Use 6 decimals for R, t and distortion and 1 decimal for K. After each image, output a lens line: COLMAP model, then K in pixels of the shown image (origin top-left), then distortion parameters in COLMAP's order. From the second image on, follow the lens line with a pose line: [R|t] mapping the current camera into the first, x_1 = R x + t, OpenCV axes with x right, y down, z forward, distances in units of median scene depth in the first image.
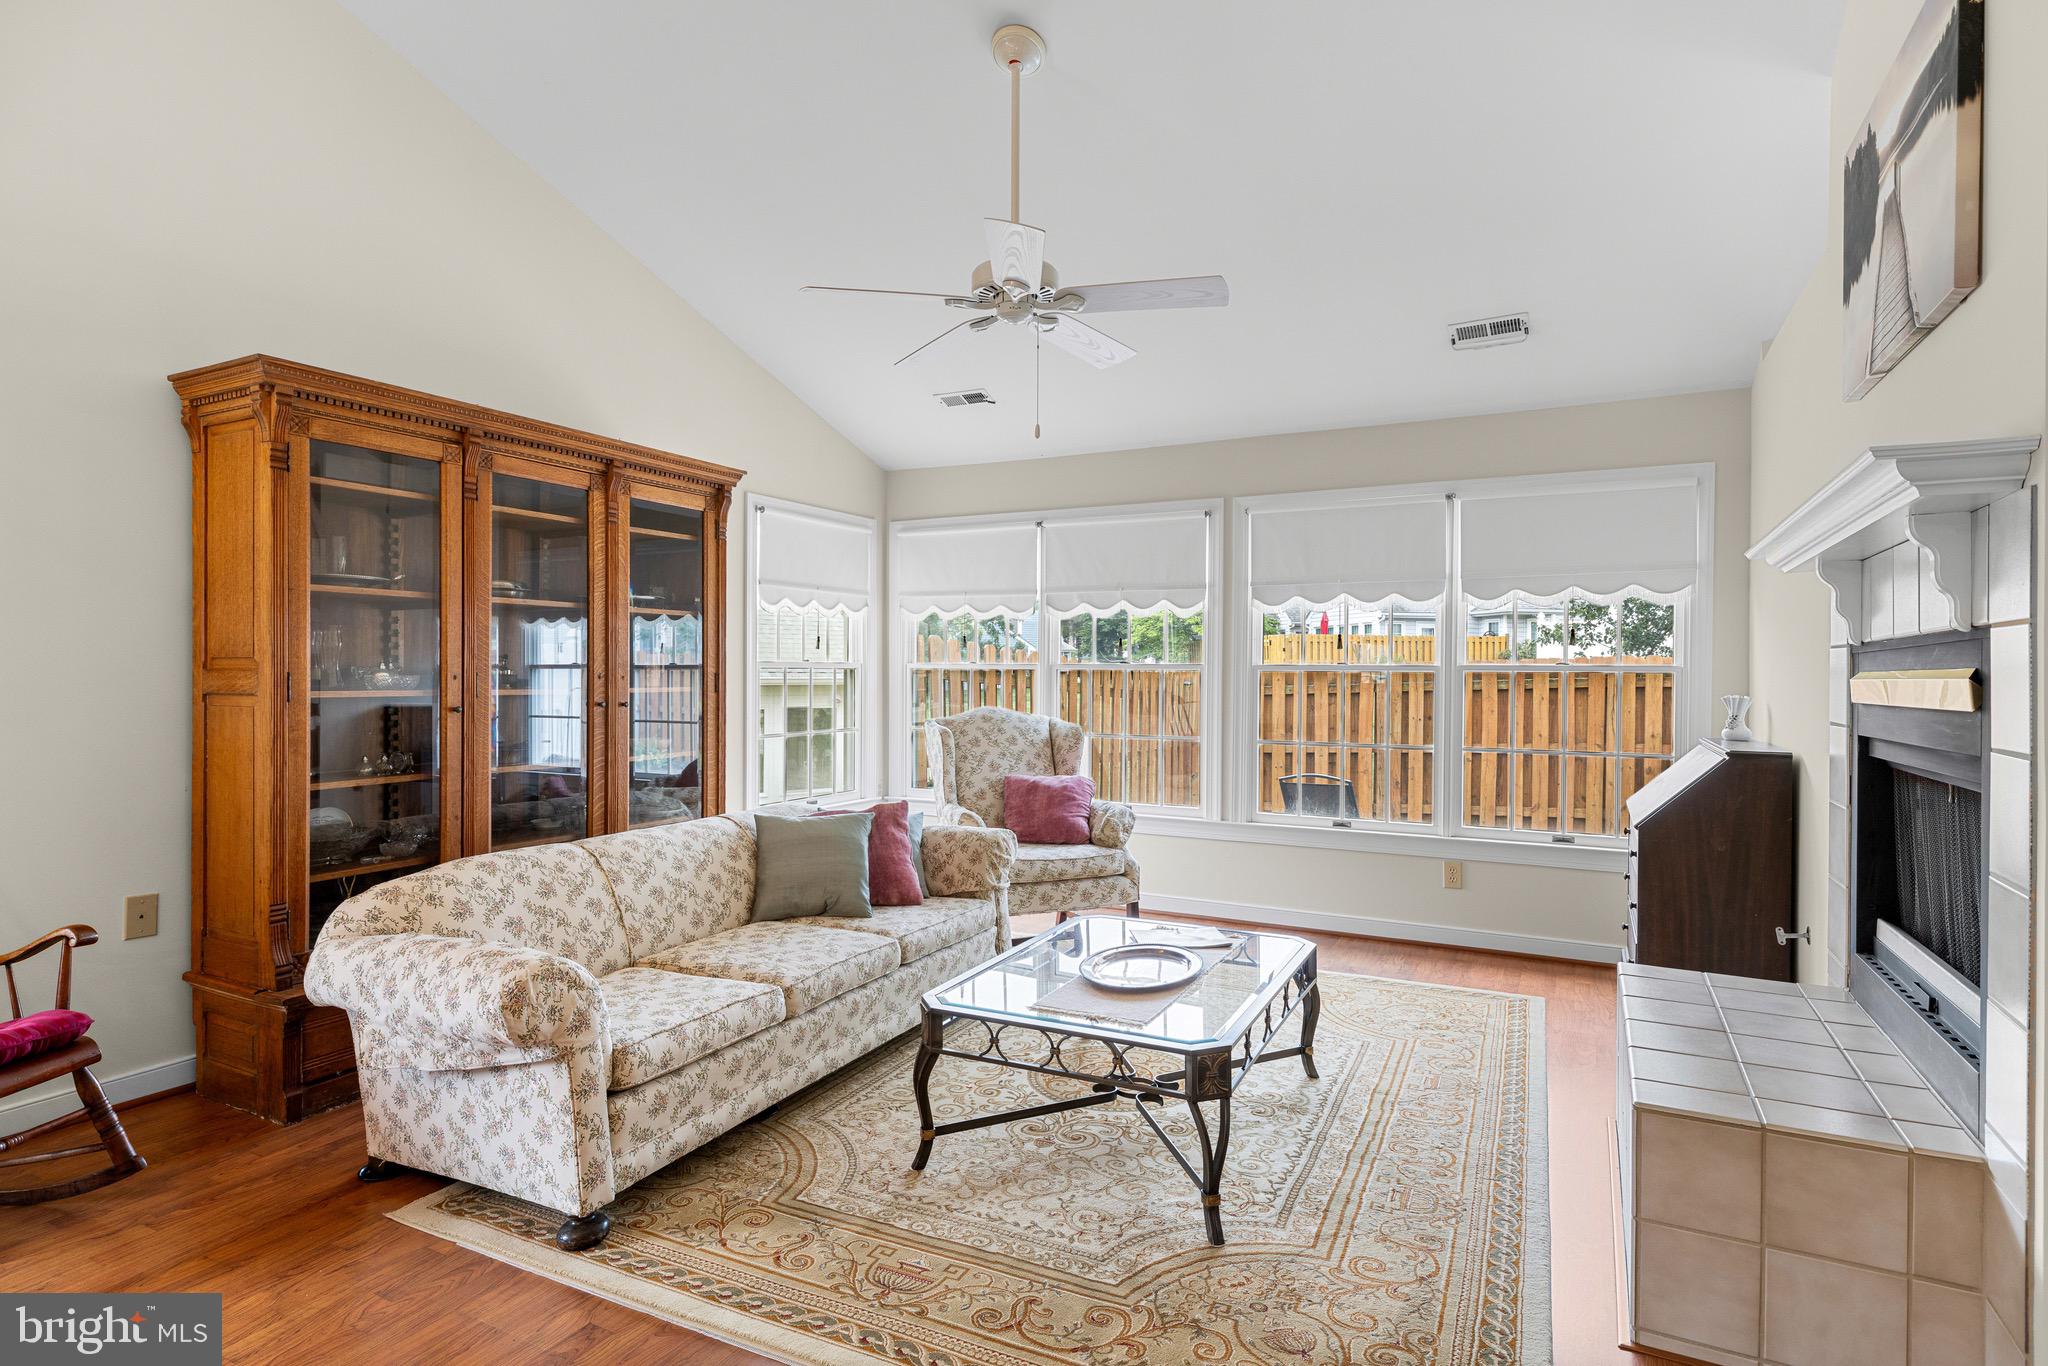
lens RADIAL K [[1066.3, 0, 1047.1], [0, 1066.3, 680.2], [0, 0, 1]] dist [0.000508, 0.000910]
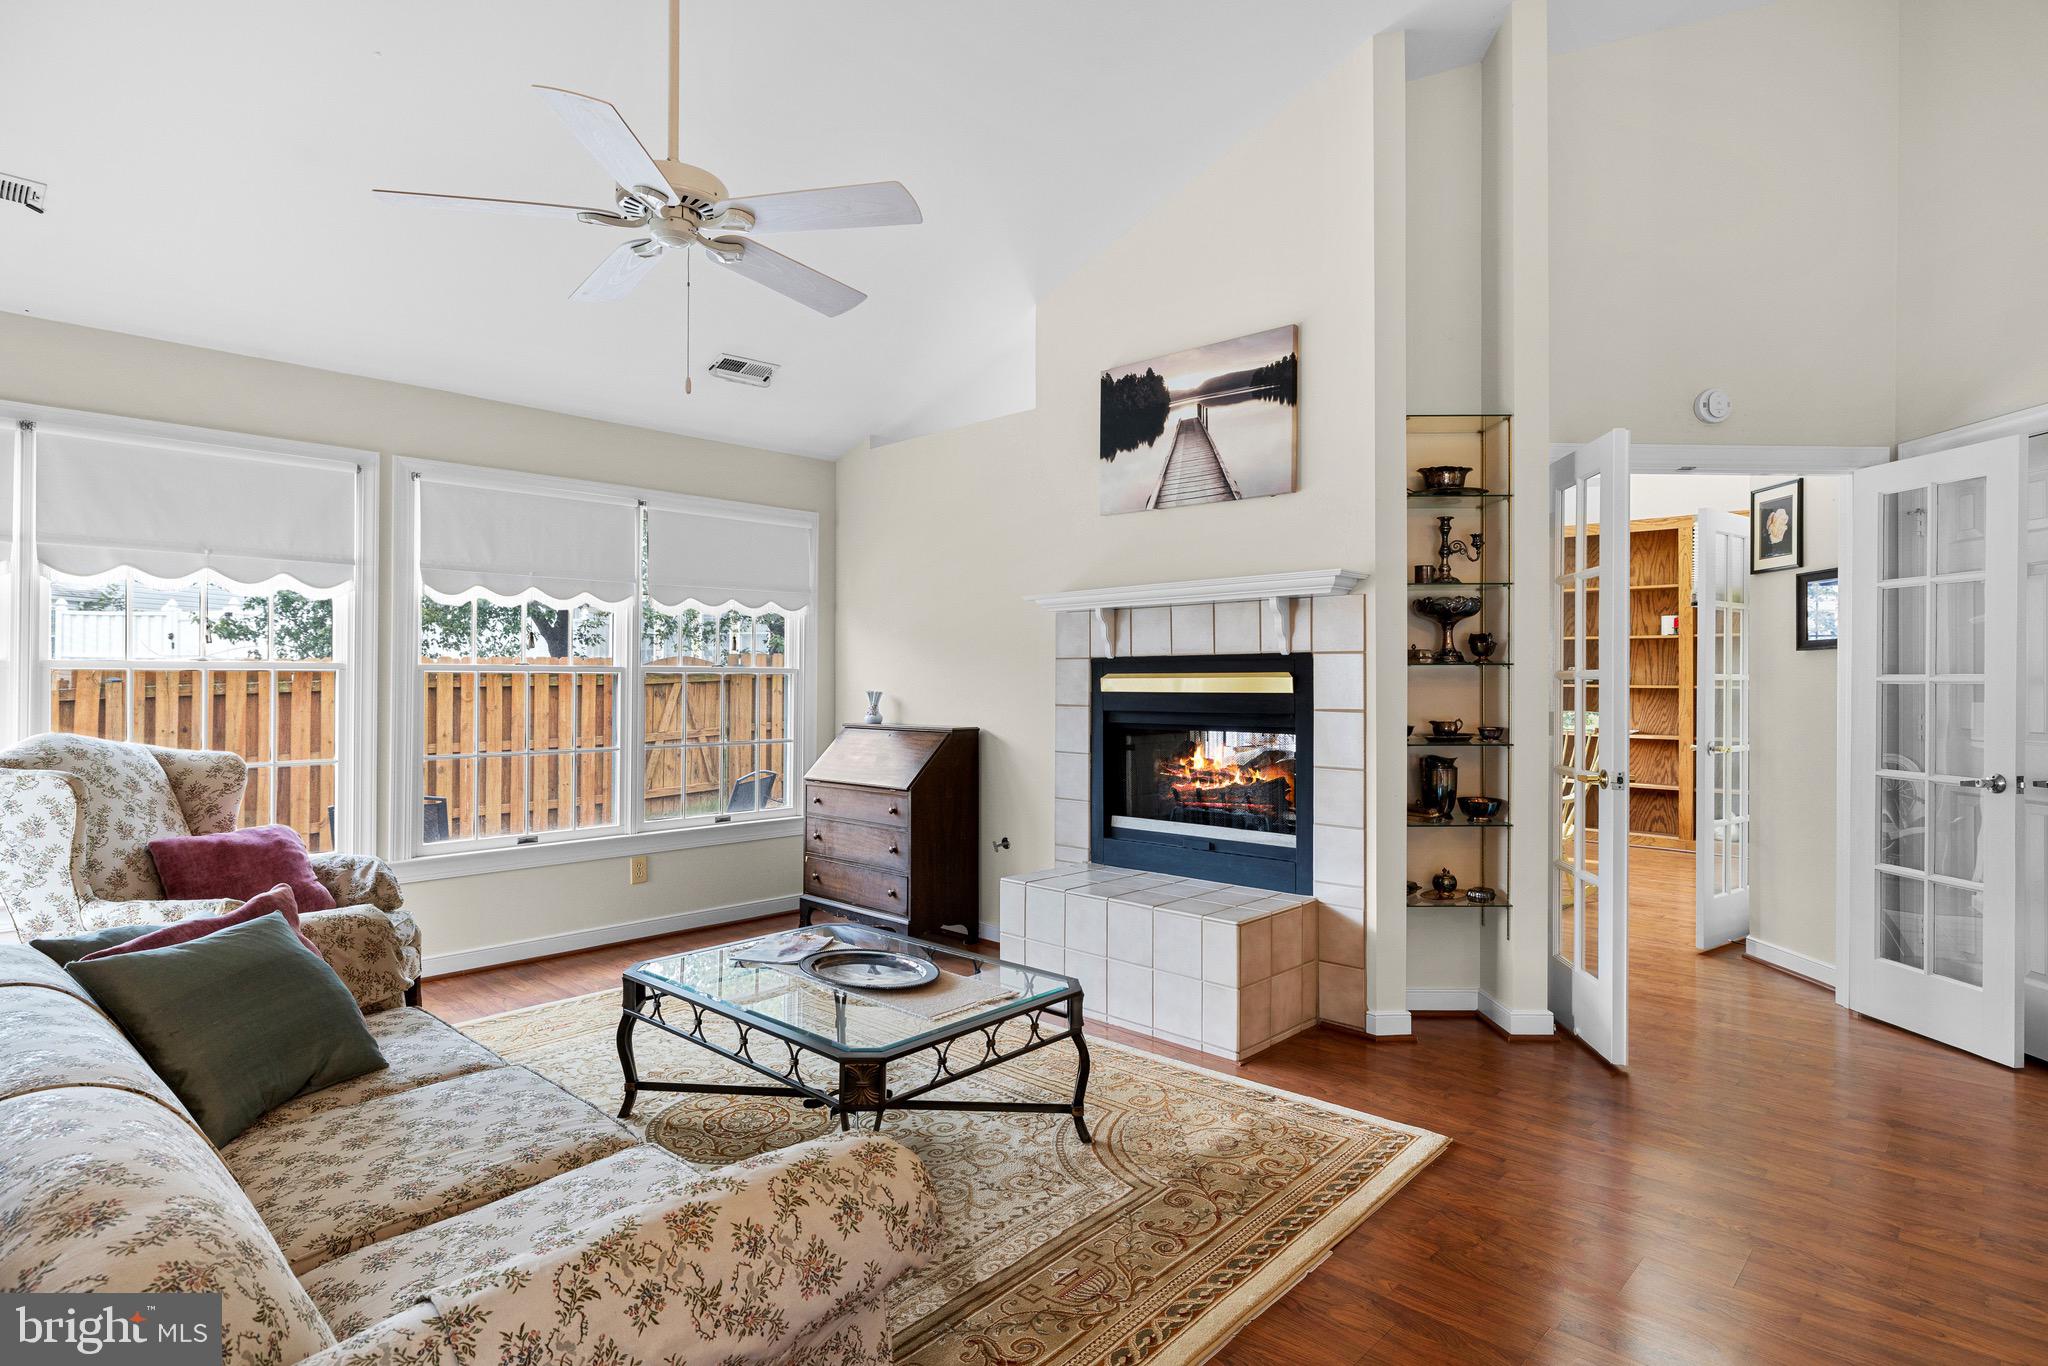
lens RADIAL K [[1066.3, 0, 1028.7], [0, 1066.3, 668.3], [0, 0, 1]] dist [0.000508, 0.000910]
pose [[0.275350, 0.003658, 0.961337, -0.487240], [0.007424, 0.999955, -0.005932, -0.003121], [-0.961315, 0.008770, 0.275311, 0.341294]]
